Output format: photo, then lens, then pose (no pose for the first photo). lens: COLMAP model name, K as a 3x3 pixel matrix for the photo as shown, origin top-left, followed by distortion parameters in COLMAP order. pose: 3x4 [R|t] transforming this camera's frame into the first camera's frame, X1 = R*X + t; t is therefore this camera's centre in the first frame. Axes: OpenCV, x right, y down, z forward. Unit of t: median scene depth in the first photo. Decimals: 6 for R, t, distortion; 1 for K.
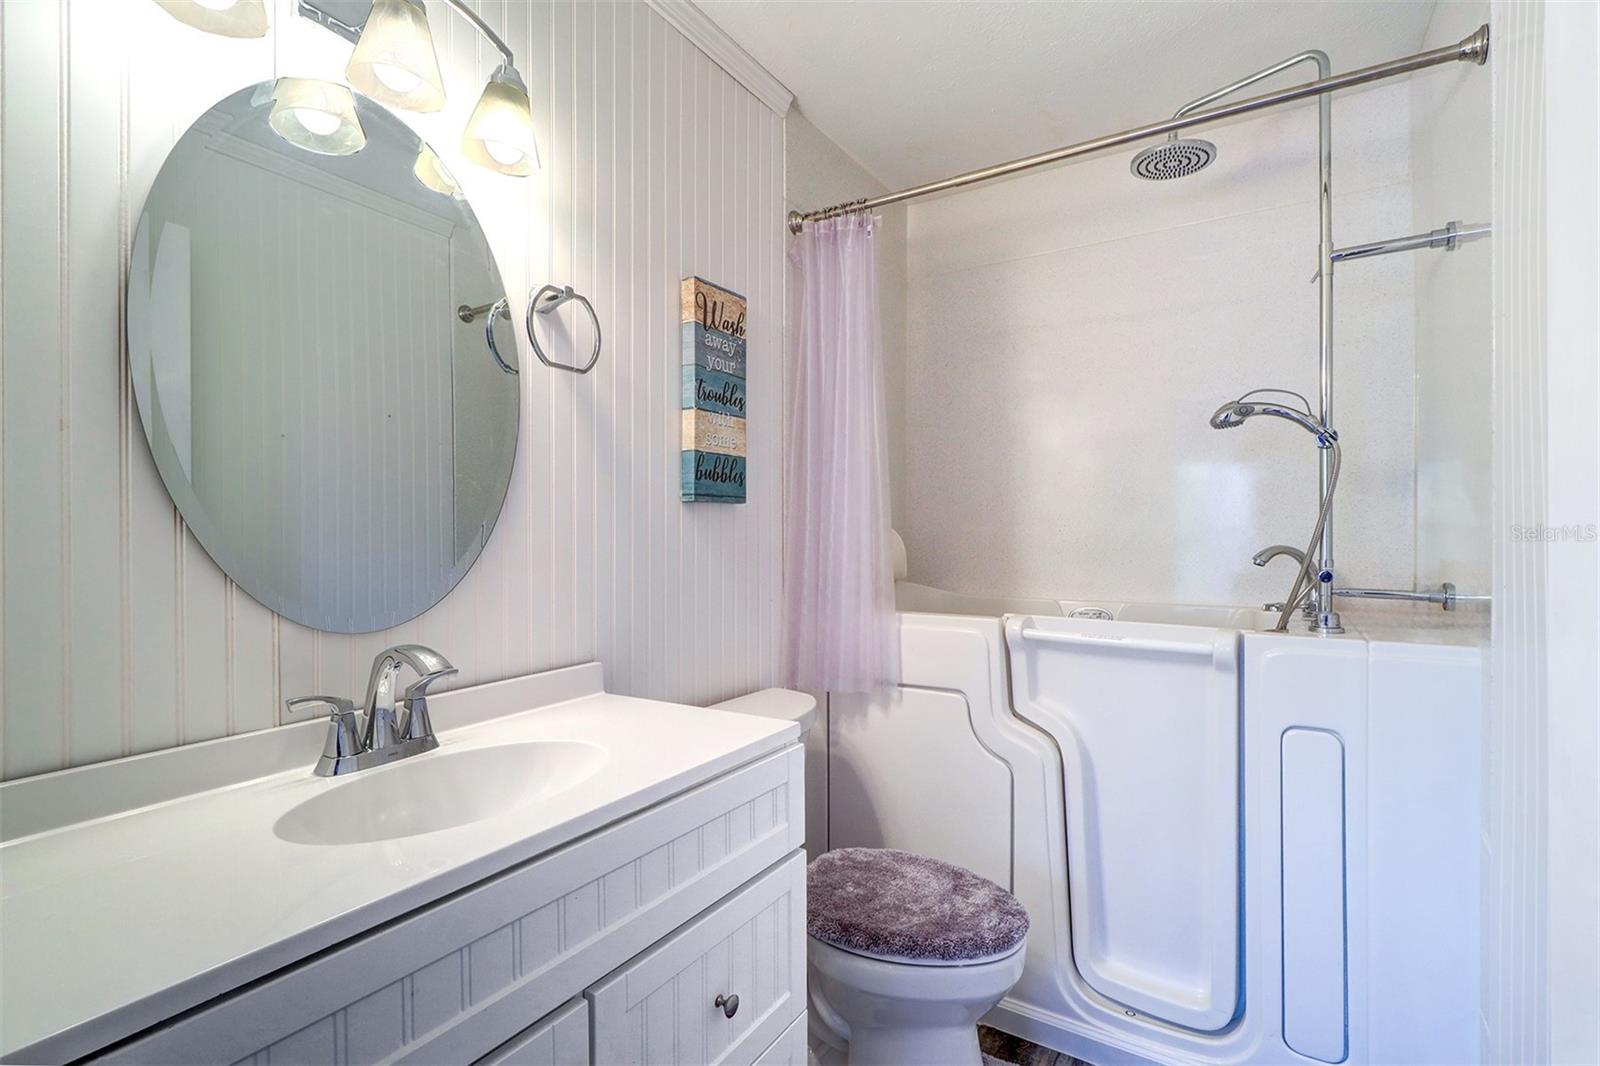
lens RADIAL K [[755.0, 0, 799.8], [0, 755.0, 531.3], [0, 0, 1]] dist [0.005736, 0.000853]
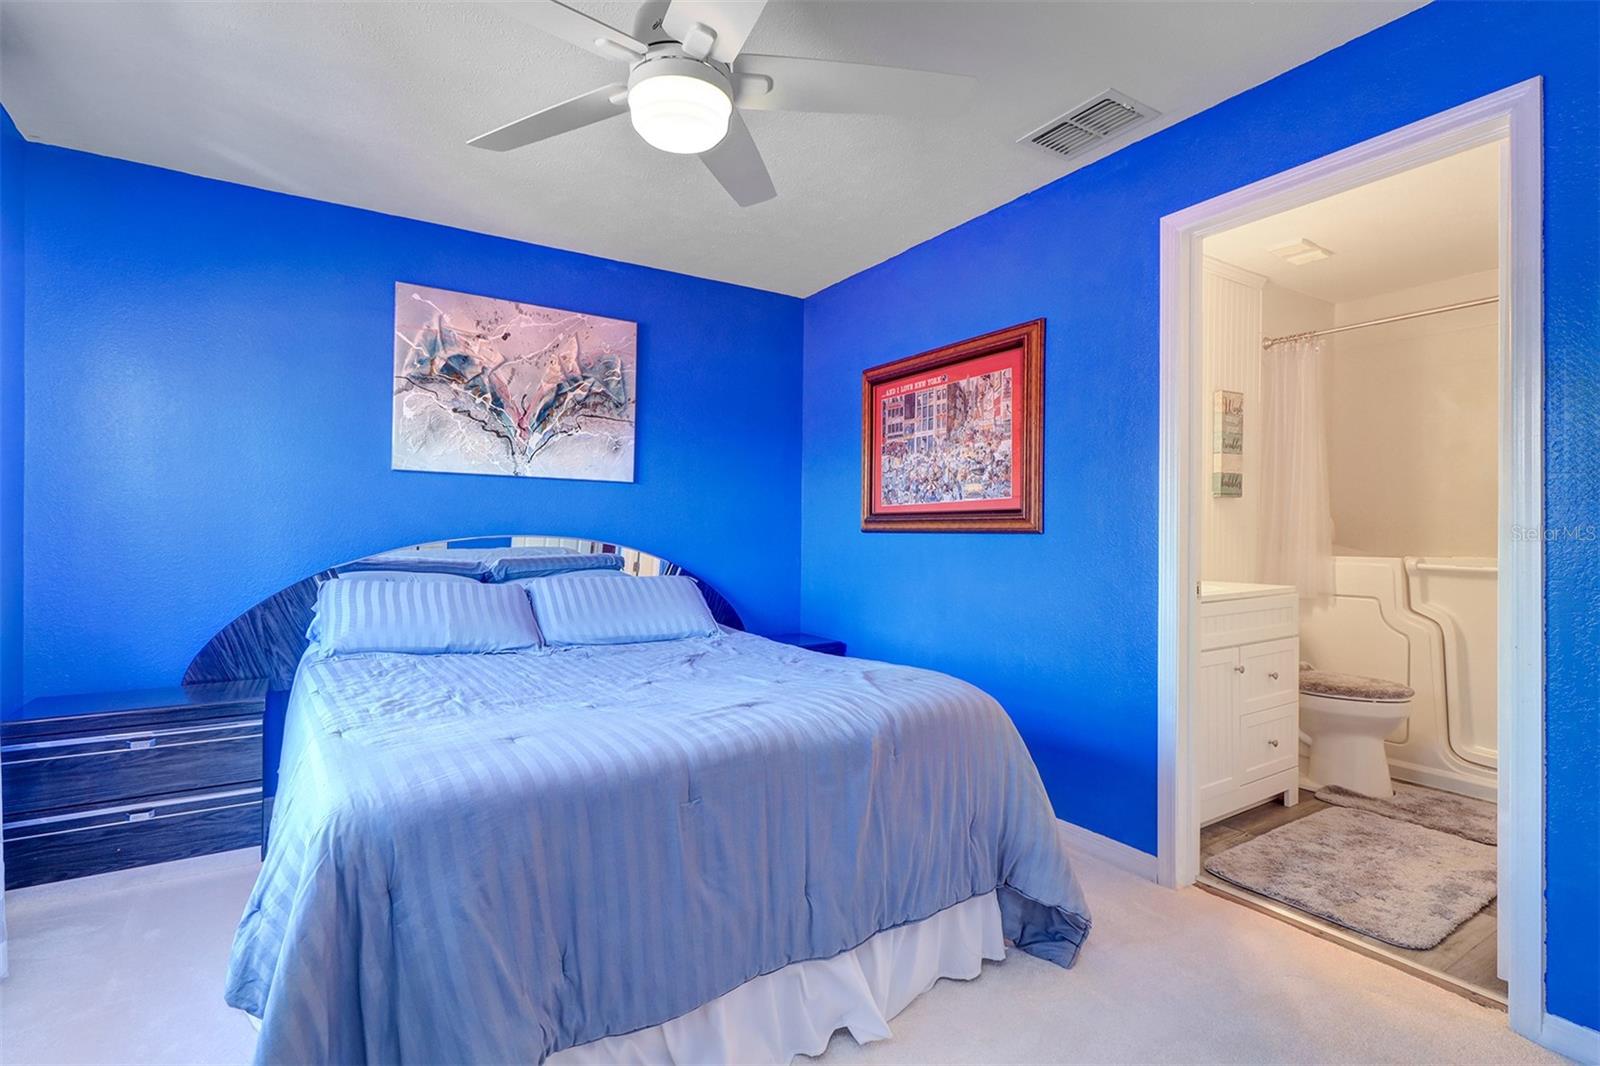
lens RADIAL K [[755.0, 0, 805.7], [0, 755.0, 531.1], [0, 0, 1]] dist [0.005736, 0.000853]
pose [[0.906209, 0.008157, -0.422751, -0.273842], [-0.006560, 0.999965, 0.005231, 0.049152], [0.422778, -0.001967, 0.906231, -1.298706]]
